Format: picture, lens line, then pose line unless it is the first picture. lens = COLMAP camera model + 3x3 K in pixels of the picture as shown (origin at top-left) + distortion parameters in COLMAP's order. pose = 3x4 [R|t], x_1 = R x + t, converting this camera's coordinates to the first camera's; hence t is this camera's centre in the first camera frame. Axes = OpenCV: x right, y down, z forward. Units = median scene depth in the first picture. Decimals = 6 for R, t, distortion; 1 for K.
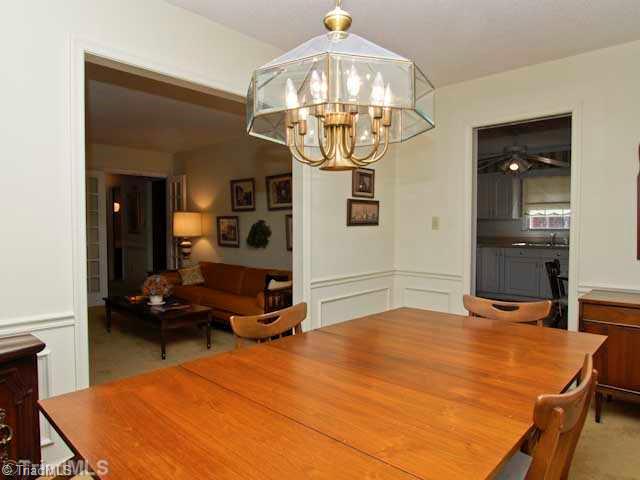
lens RADIAL K [[406.0, 0, 319.8], [0, 406.0, 238.5], [0, 0, 1]] dist [-0.036032, -0.000602]
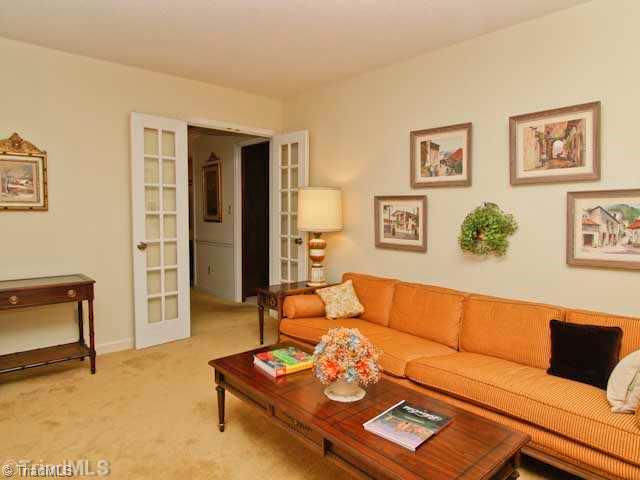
lens RADIAL K [[406.0, 0, 320.6], [0, 406.0, 240.2], [0, 0, 1]] dist [-0.036032, -0.000602]
pose [[0.996386, 0.011205, -0.084195, -0.297915], [-0.007731, 0.999110, 0.041473, -0.015850], [0.084585, -0.040672, 0.995586, 0.430610]]
